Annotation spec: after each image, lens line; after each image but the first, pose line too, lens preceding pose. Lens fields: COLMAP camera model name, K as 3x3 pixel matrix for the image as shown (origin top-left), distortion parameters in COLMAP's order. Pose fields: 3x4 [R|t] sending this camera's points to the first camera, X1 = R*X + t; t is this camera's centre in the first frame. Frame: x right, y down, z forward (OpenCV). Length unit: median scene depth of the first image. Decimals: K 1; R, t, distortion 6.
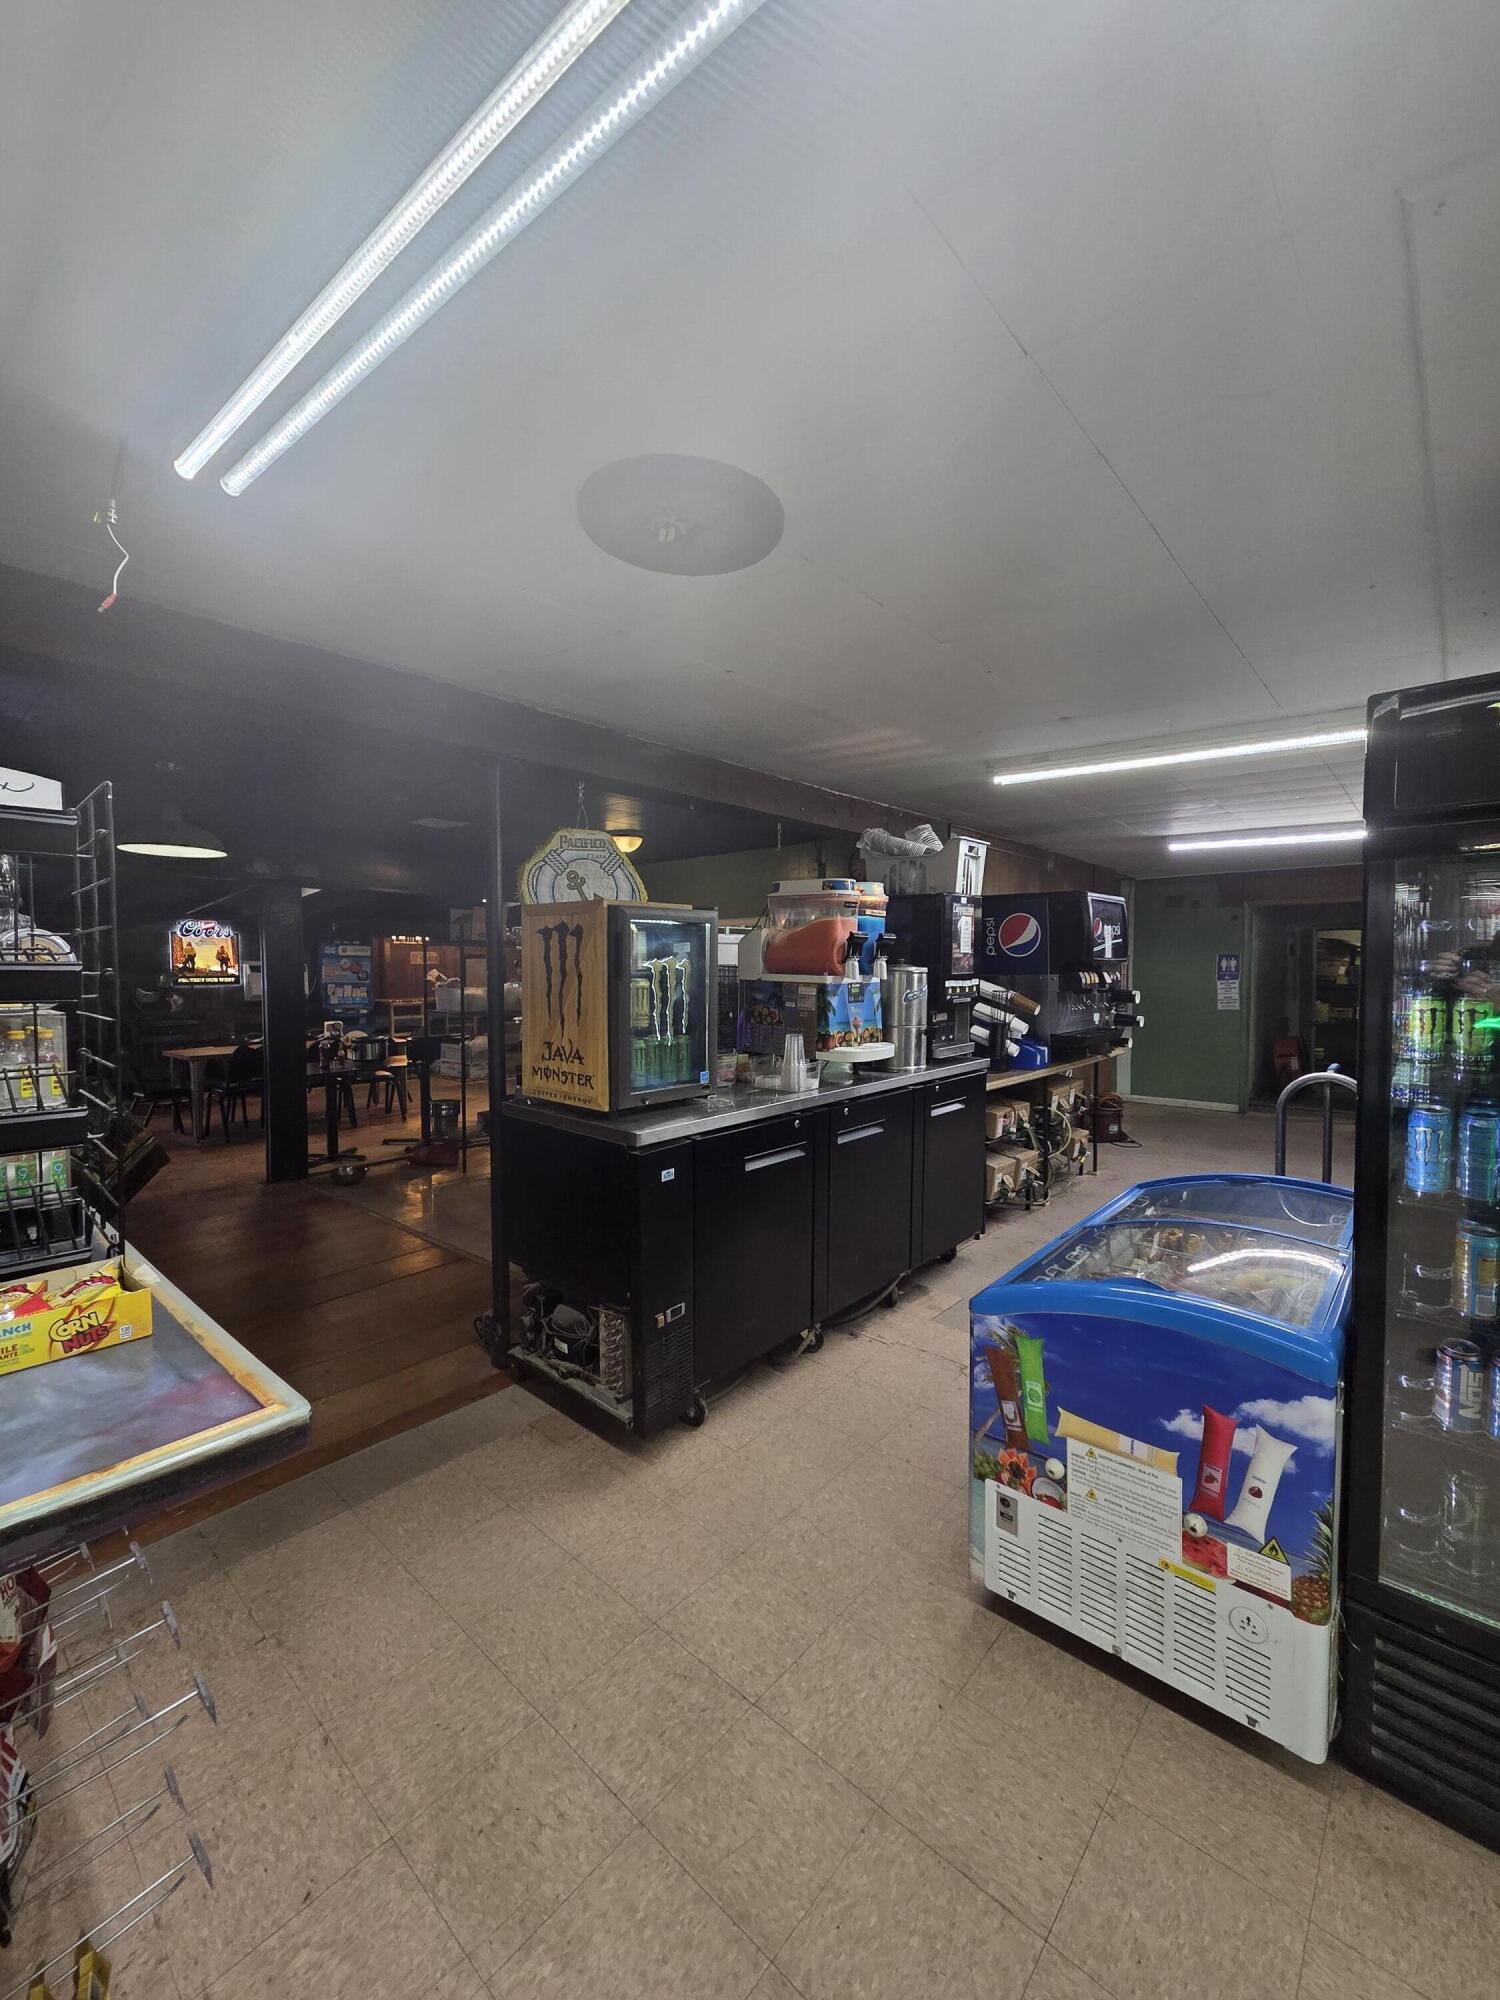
lens RADIAL K [[807.0, 0, 746.3], [0, 807.0, 1000.2], [0, 0, 1]] dist [0.002779, 0.000980]
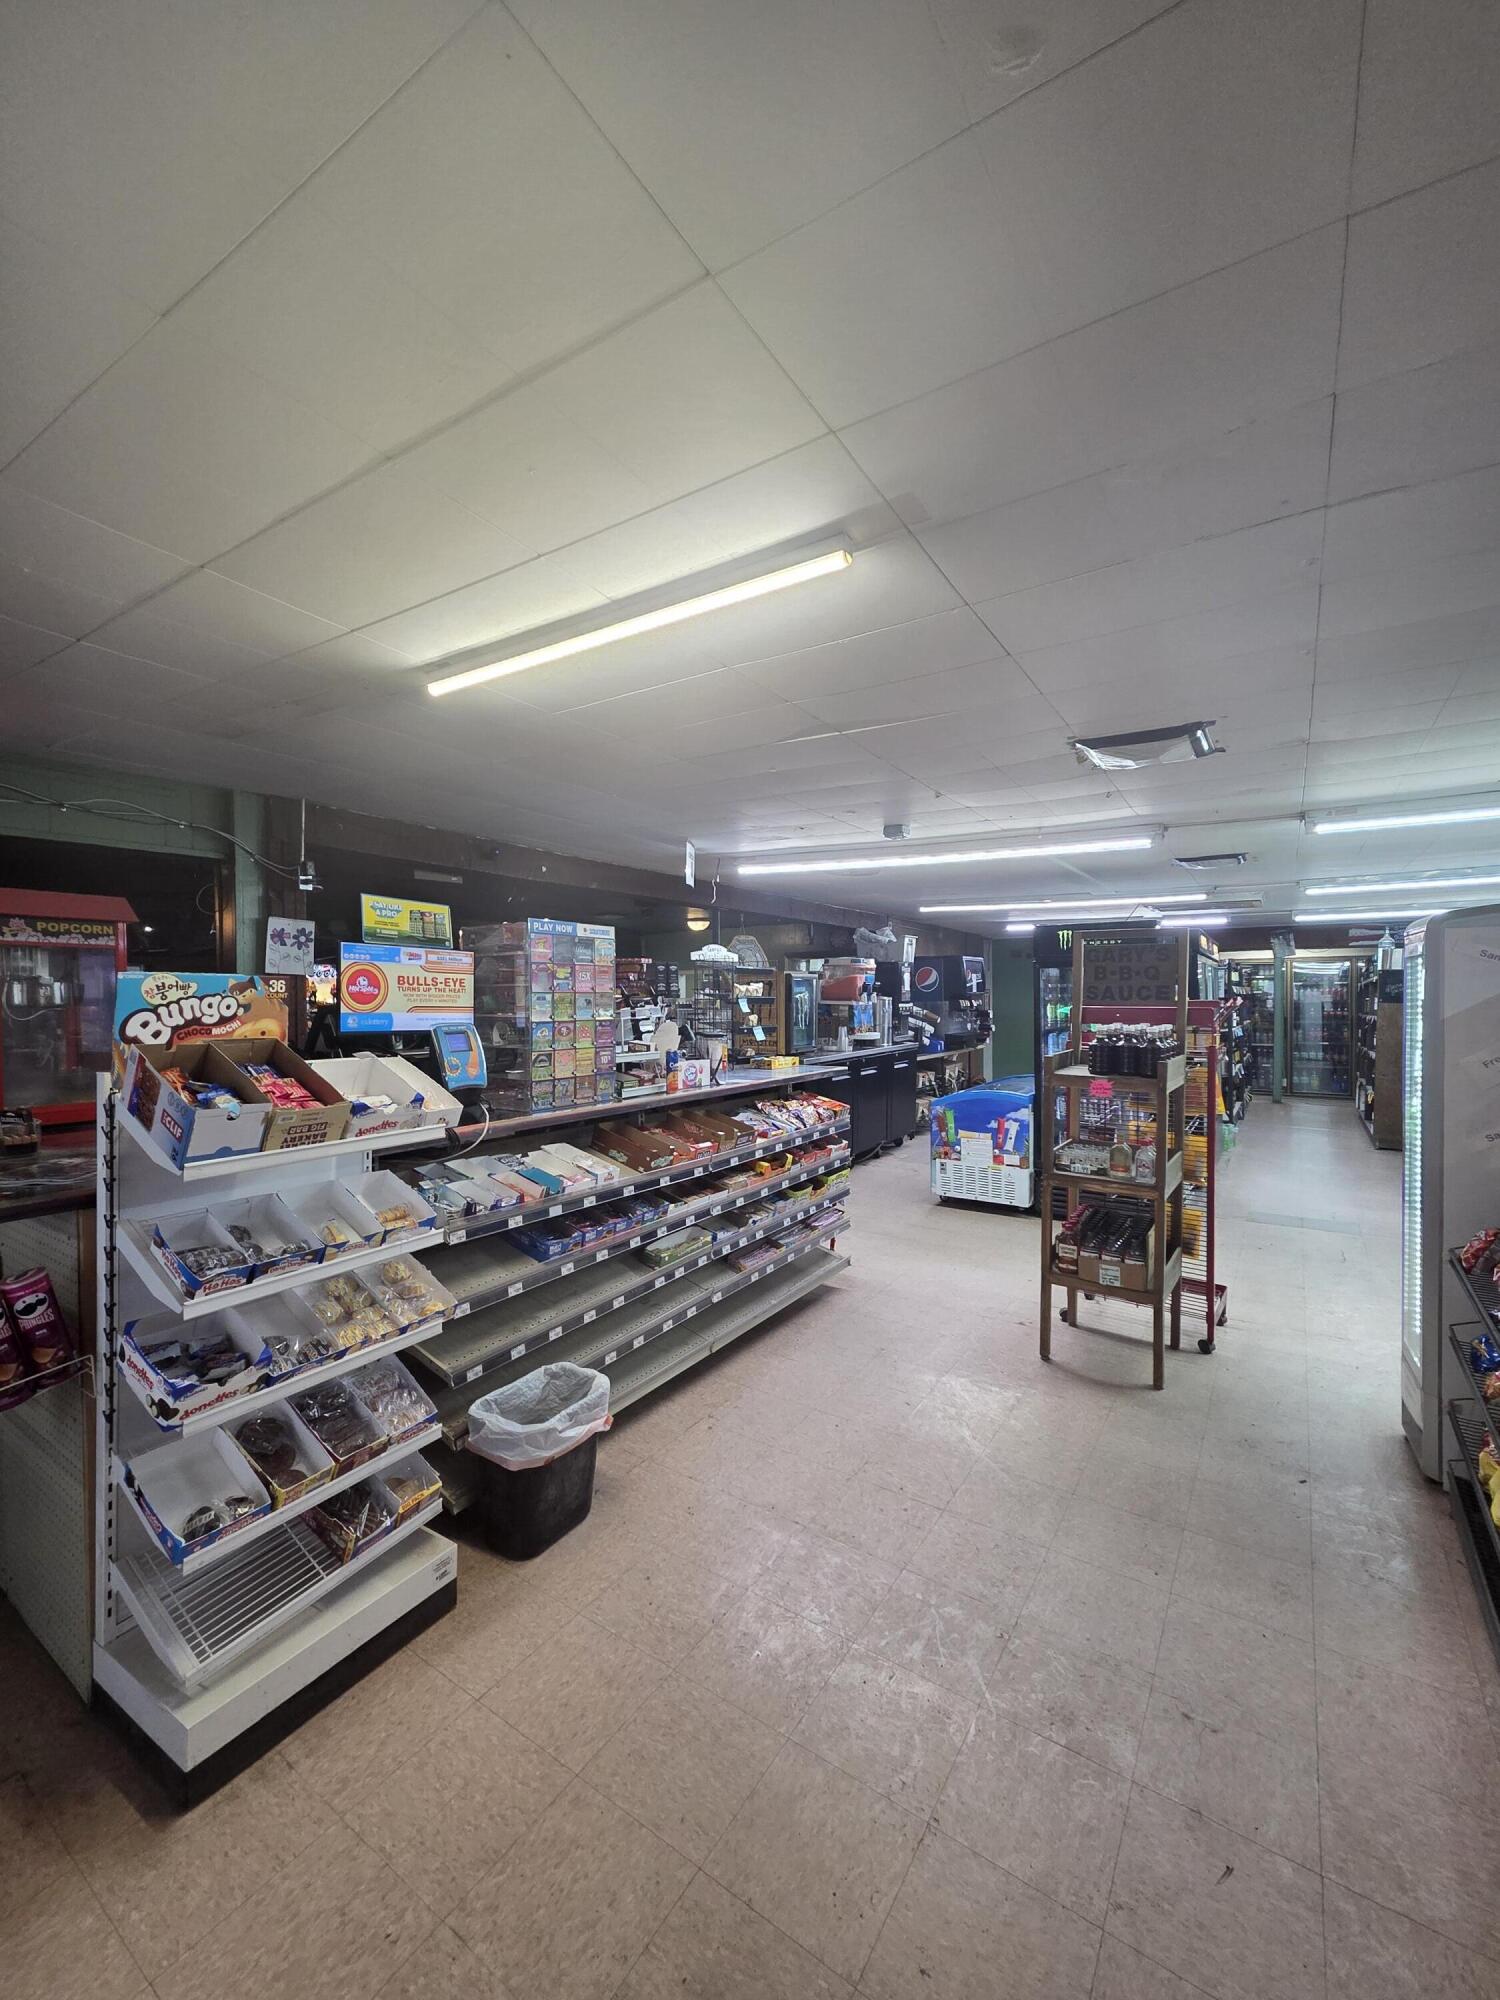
lens RADIAL K [[807.0, 0, 754.0], [0, 807.0, 1011.1], [0, 0, 1]] dist [0.002779, 0.000980]
pose [[0.989242, -0.007160, 0.146116, -0.443744], [0.010917, 0.999630, -0.024925, 0.044376], [-0.145883, 0.026252, 0.988953, -1.040484]]
